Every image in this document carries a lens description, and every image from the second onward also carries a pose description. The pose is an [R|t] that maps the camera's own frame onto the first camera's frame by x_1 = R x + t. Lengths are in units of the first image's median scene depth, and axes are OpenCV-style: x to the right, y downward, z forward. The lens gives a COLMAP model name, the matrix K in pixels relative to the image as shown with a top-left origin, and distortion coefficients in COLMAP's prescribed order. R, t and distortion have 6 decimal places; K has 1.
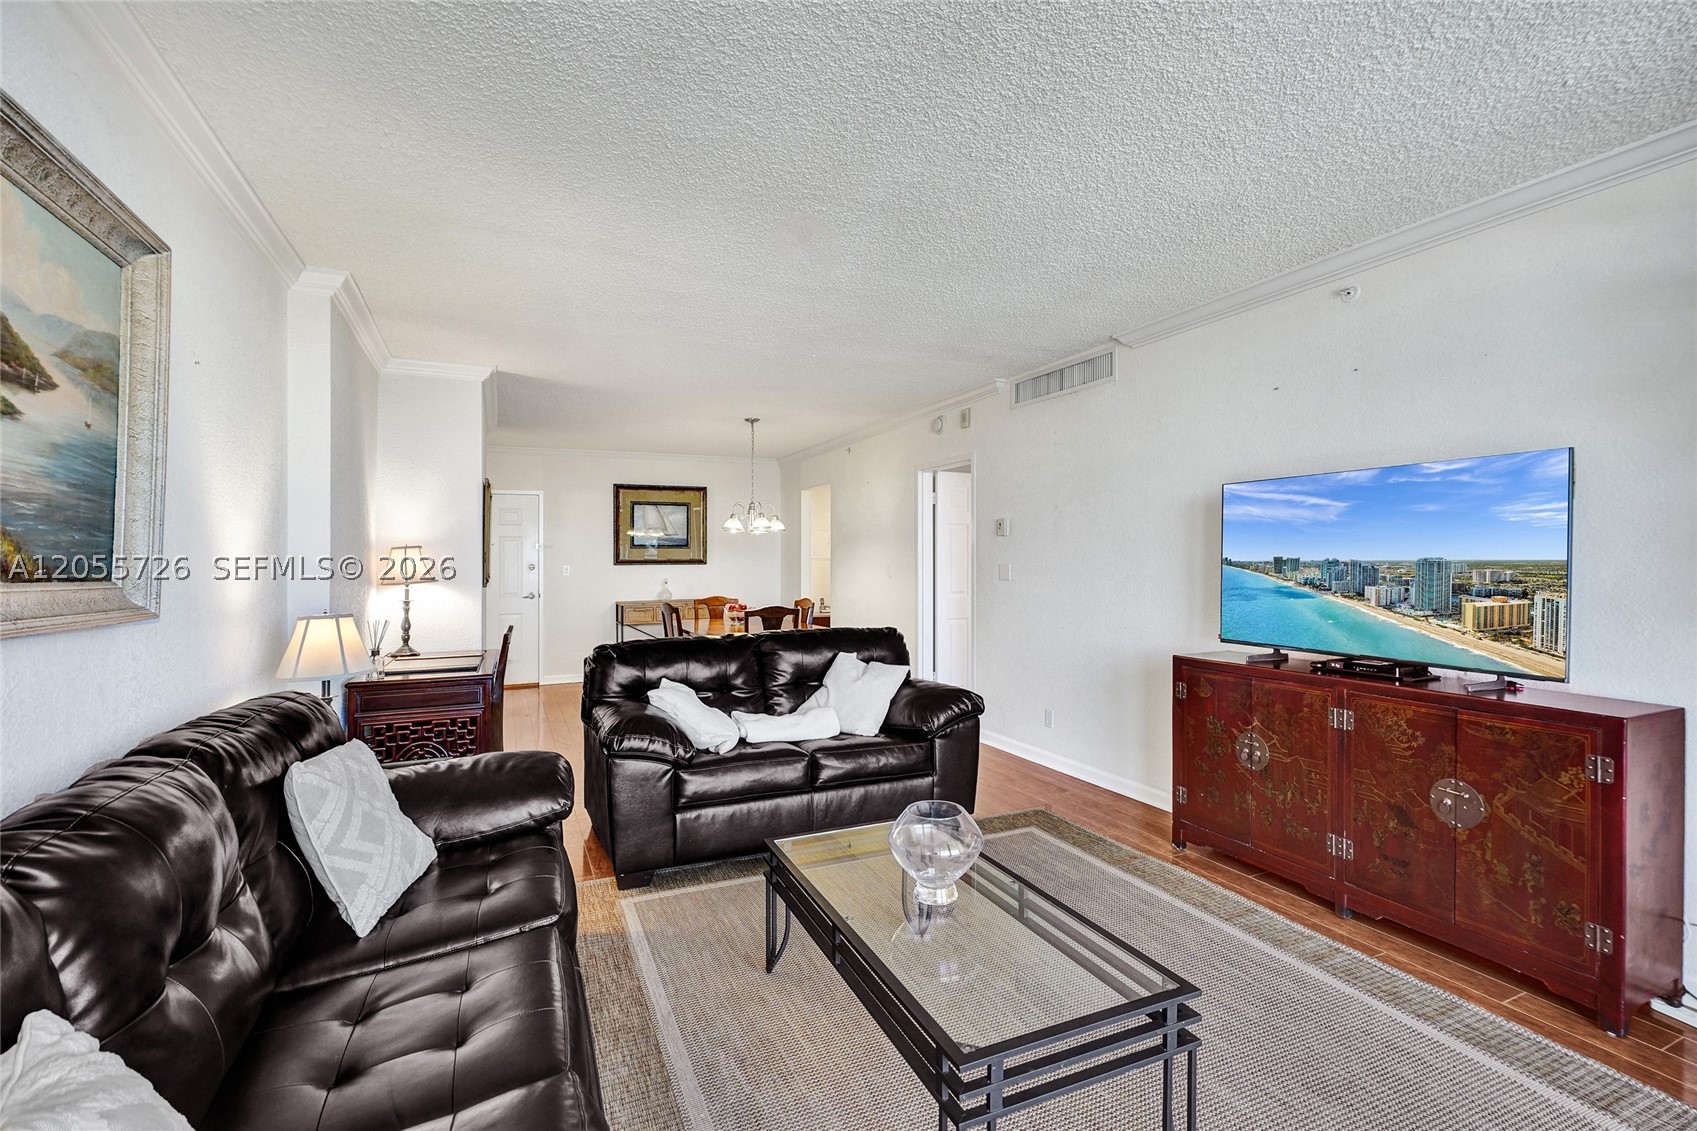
lens RADIAL K [[724.6, 0, 848.5], [0, 724.6, 565.5], [0, 0, 1]] dist [-0.000163, 0.000521]
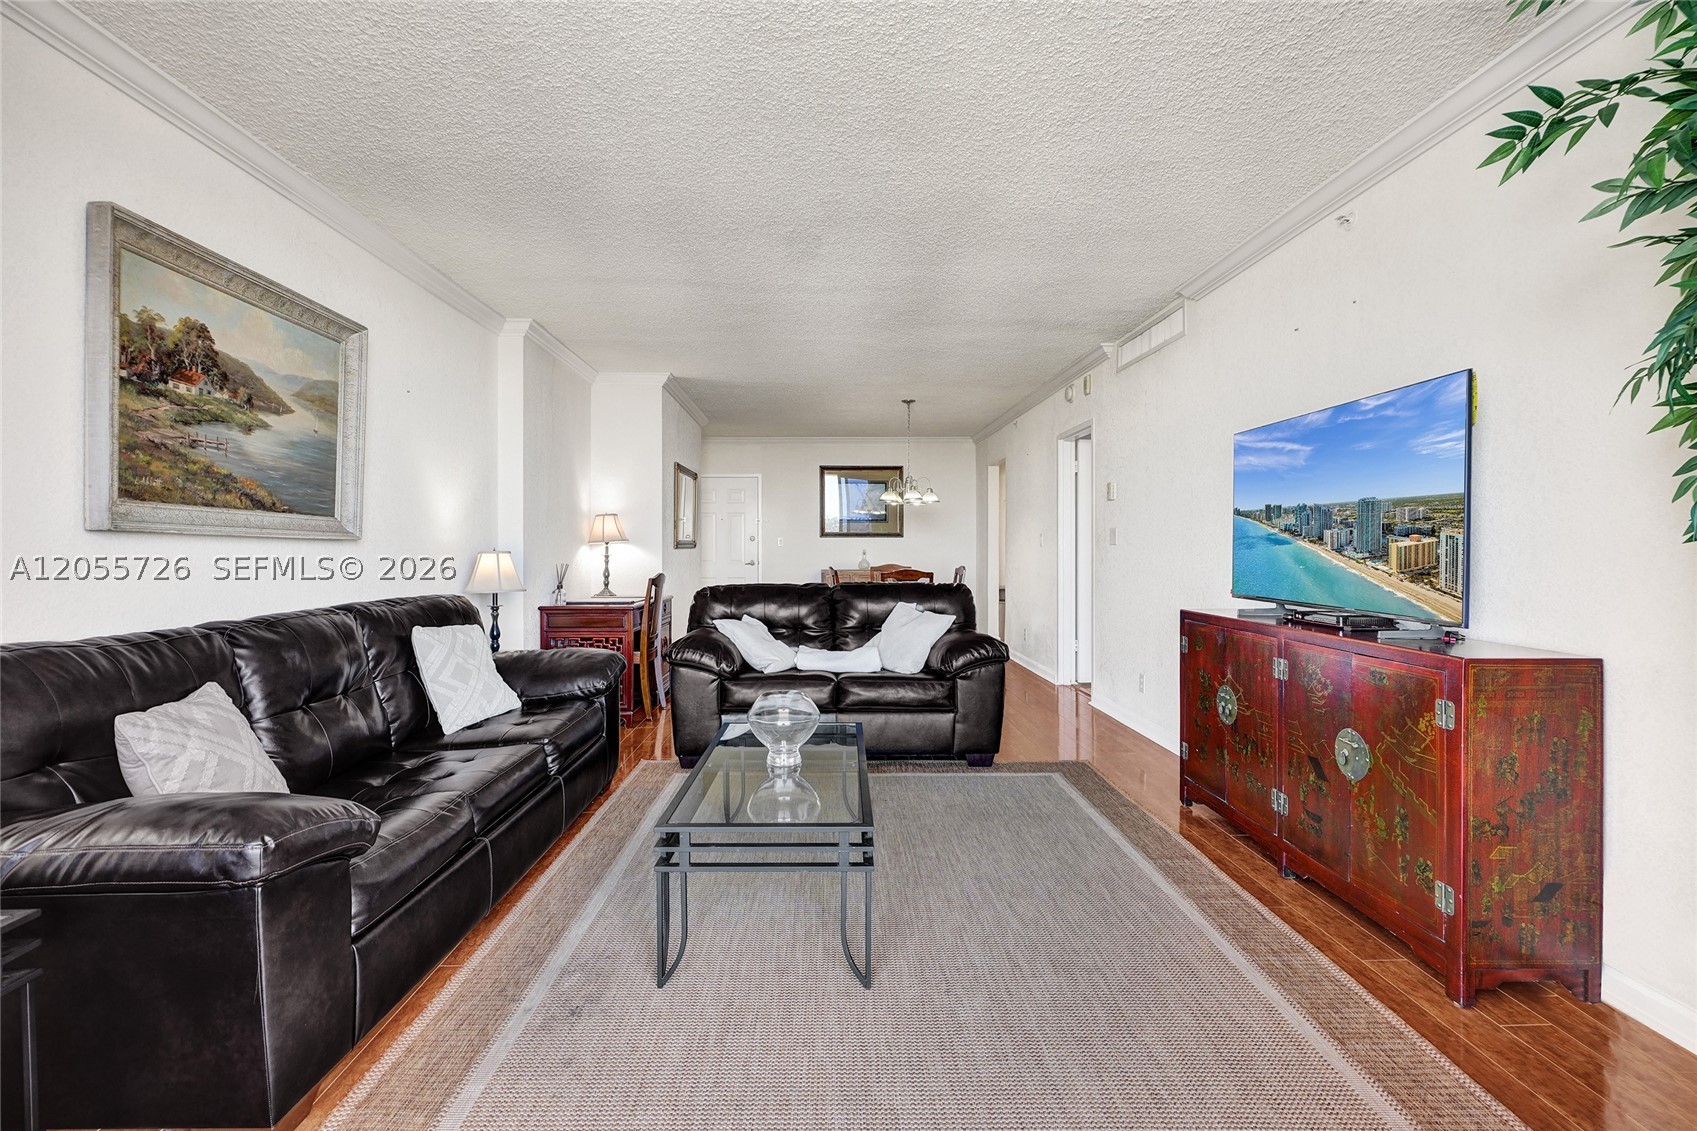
lens RADIAL K [[751.1, 0, 875.4], [0, 751.1, 553.5], [0, 0, 1]] dist [0.000437, 0.000123]
pose [[0.922063, 0.005529, -0.386999, 0.575447], [-0.005478, 0.999984, 0.001233, 0.062093], [0.387000, 0.000983, 0.922079, -0.125177]]
